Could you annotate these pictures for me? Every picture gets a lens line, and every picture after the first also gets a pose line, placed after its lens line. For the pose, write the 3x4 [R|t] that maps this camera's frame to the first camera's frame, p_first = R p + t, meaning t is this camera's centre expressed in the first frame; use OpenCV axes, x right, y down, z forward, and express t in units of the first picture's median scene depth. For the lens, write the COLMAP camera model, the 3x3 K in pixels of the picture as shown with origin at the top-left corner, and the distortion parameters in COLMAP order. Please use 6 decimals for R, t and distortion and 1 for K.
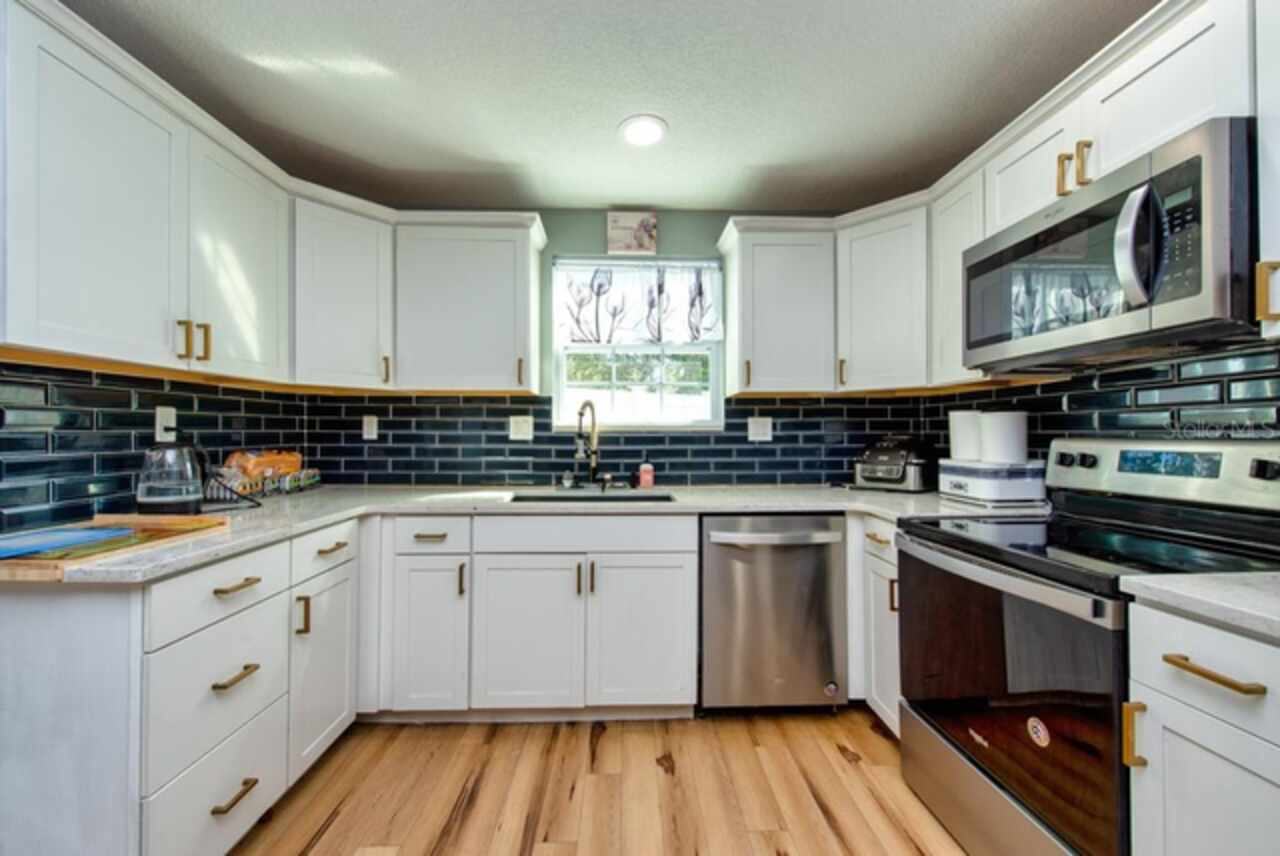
lens RADIAL K [[505.5, 0, 640.0], [0, 505.5, 428.0], [0, 0, 1]] dist [0.015216, -0.000055]
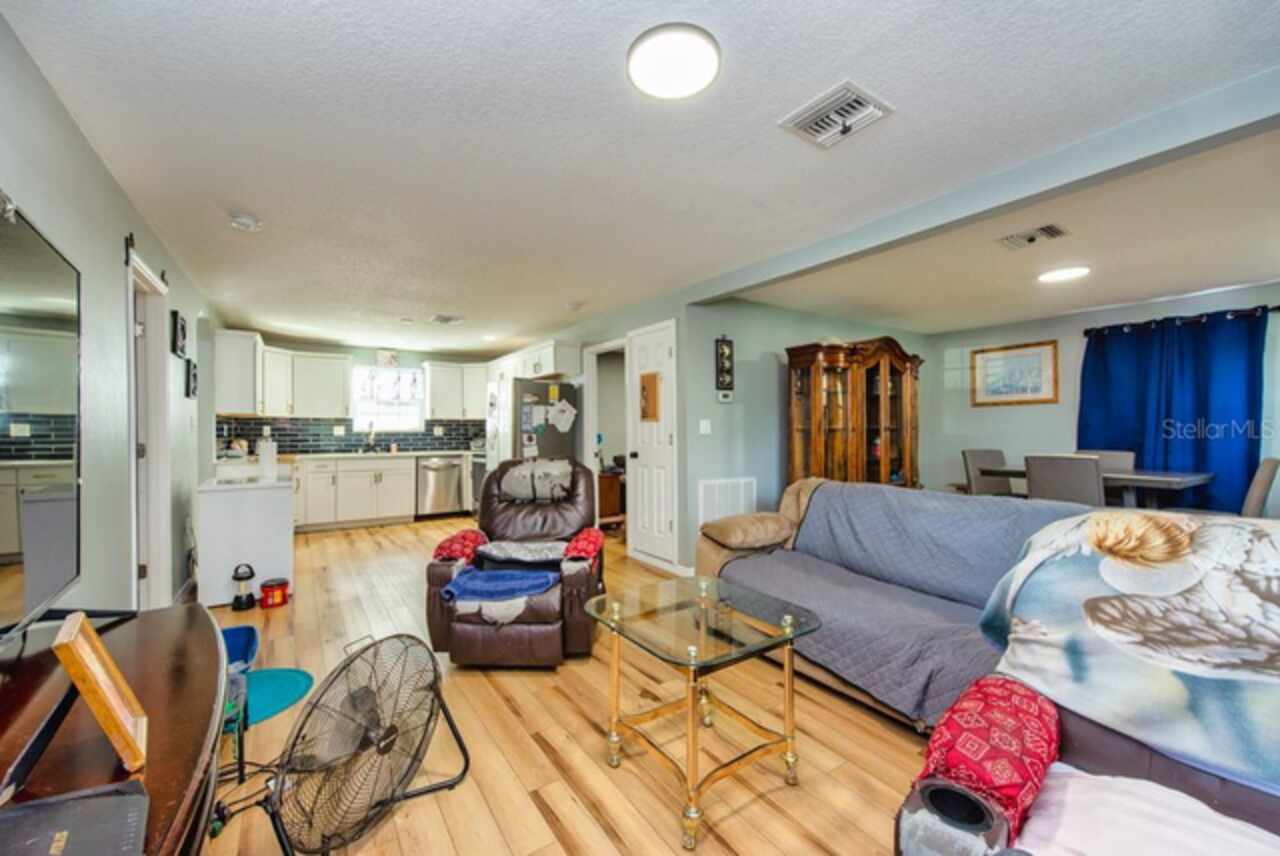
lens RADIAL K [[500.3, 0, 640.0], [0, 500.3, 430.8], [0, 0, 1]] dist [0.016836, -0.004552]
pose [[0.841684, -0.001576, 0.539968, -0.335222], [-0.001704, 0.999983, 0.005576, -0.017053], [-0.539967, -0.005613, 0.841667, -2.015775]]
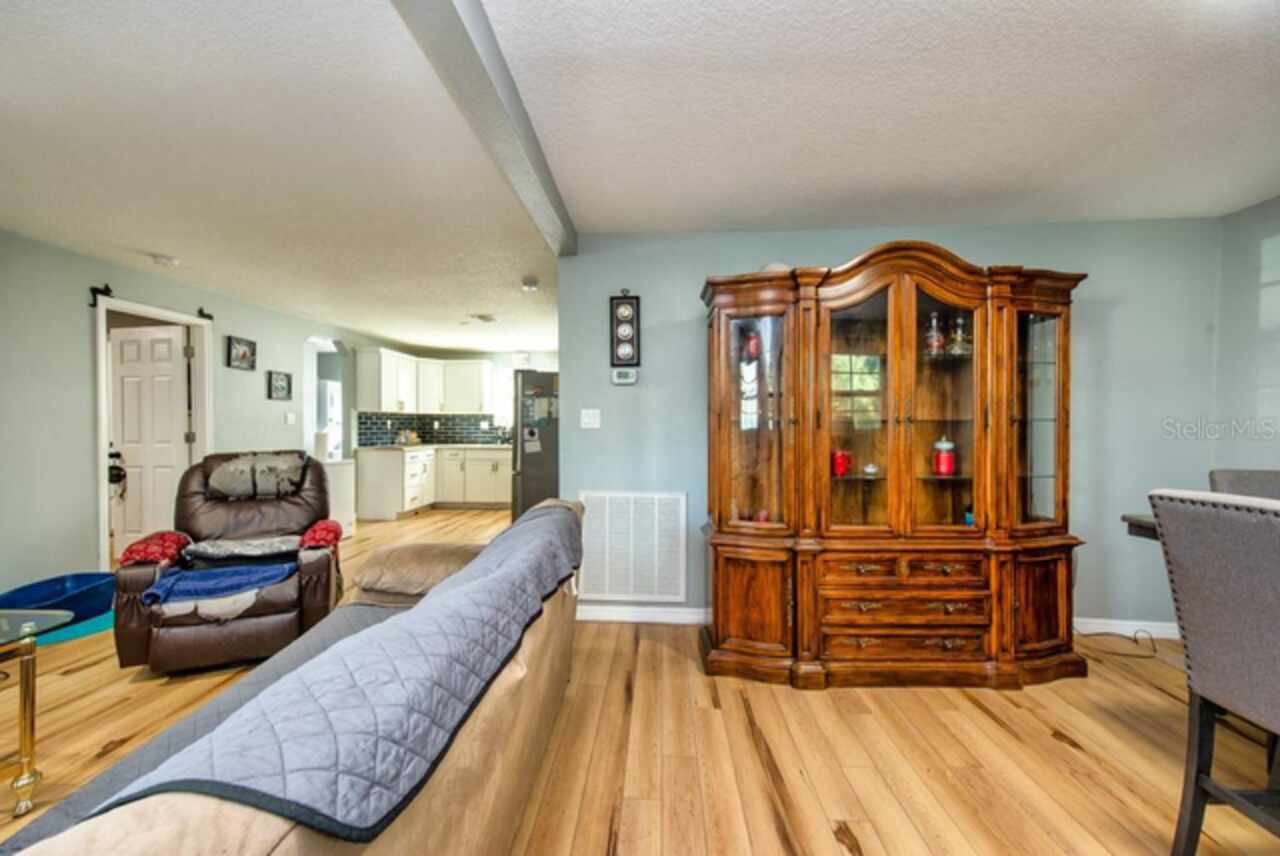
lens RADIAL K [[500.3, 0, 640.0], [0, 500.3, 430.8], [0, 0, 1]] dist [0.016836, -0.004552]
pose [[0.997356, 0.001612, -0.072653, 0.923186], [-0.000576, 0.999898, 0.014268, -0.009810], [0.072669, -0.014189, 0.997255, -1.947976]]
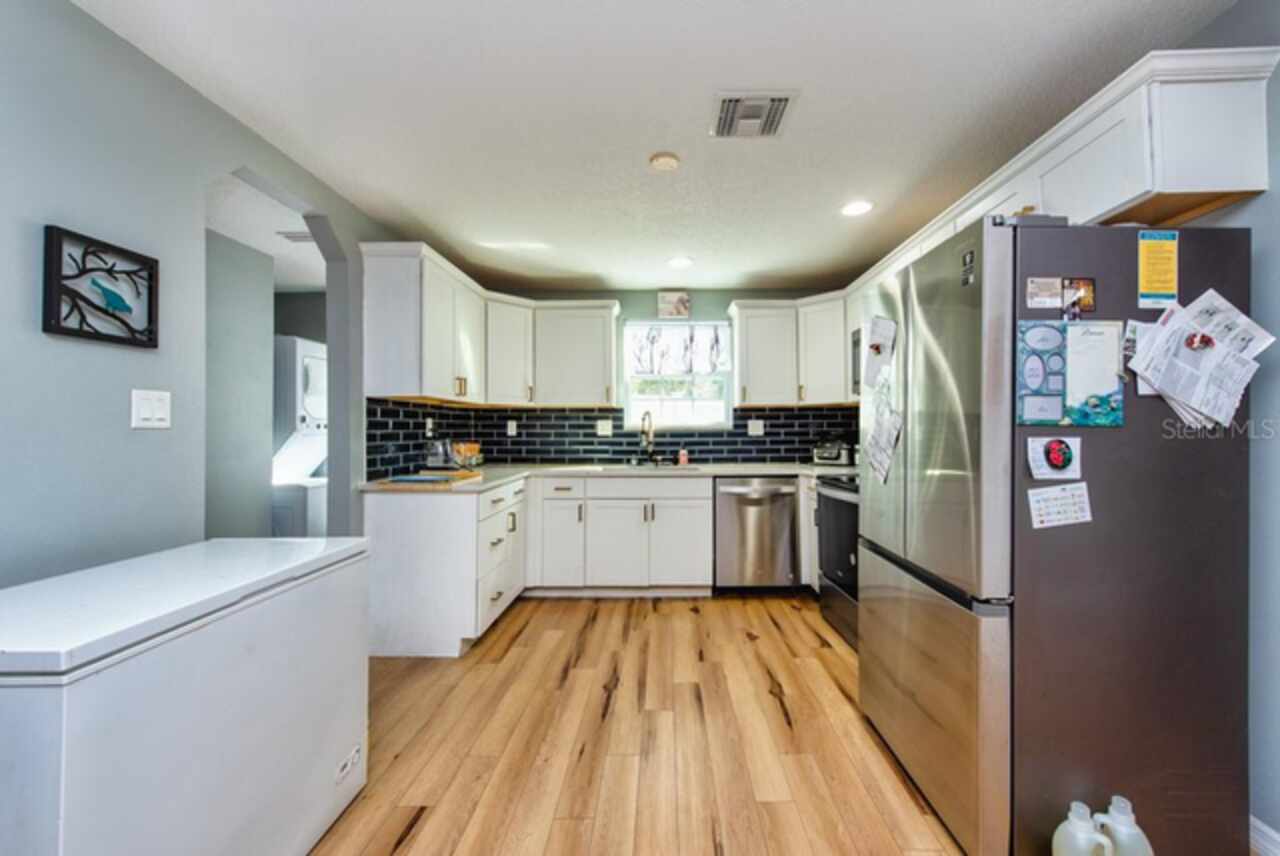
lens RADIAL K [[509.1, 0, 666.1], [0, 509.1, 423.8], [0, 0, 1]] dist [-0.000317, -0.000062]
pose [[0.999664, -0.006075, -0.025190, -0.000769], [0.005965, 0.999972, -0.004434, -0.004801], [0.025217, 0.004282, 0.999673, -0.608771]]
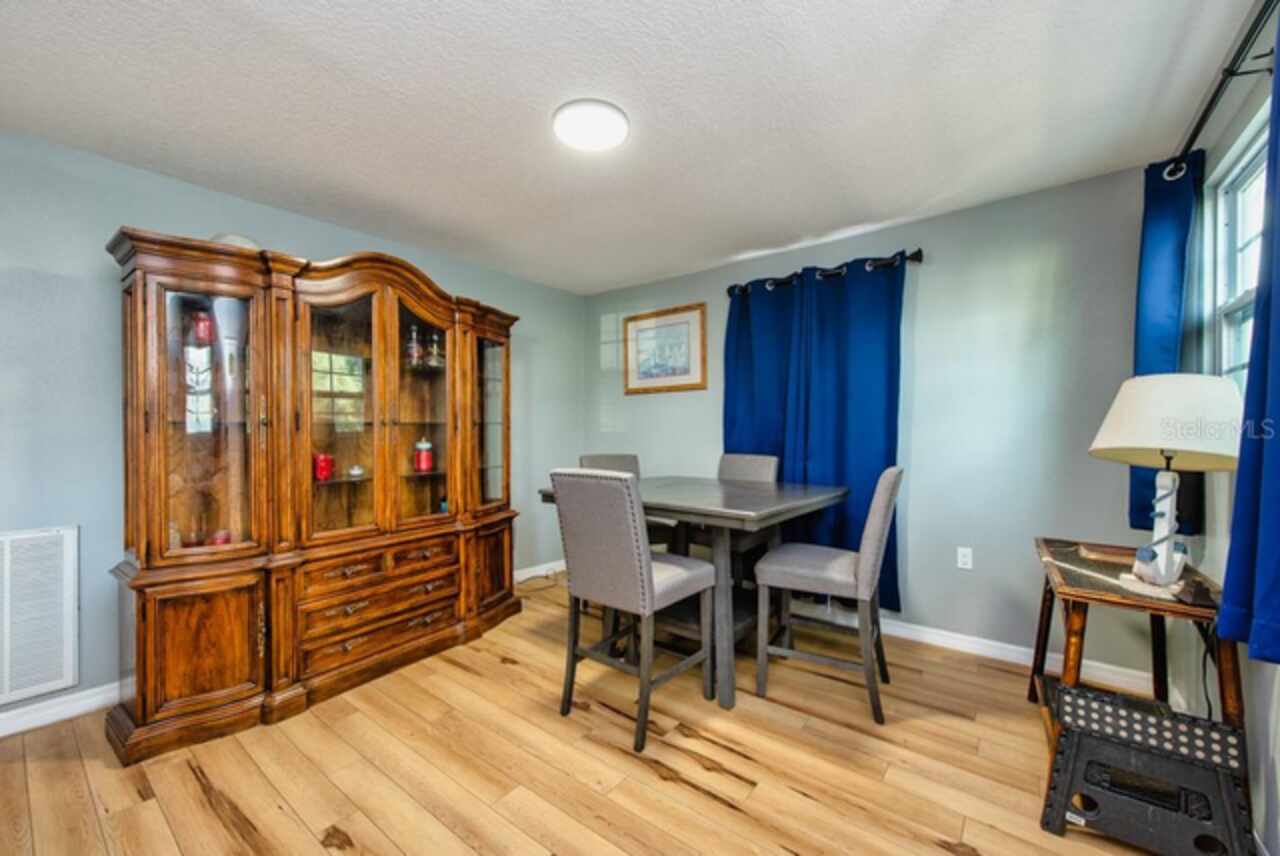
lens RADIAL K [[500.3, 0, 640.0], [0, 500.3, 430.8], [0, 0, 1]] dist [0.016836, -0.004552]
pose [[0.634857, -0.003914, 0.772620, 0.893036], [-0.003192, 0.999965, 0.007689, -0.009791], [-0.772623, -0.007347, 0.634822, -1.994346]]
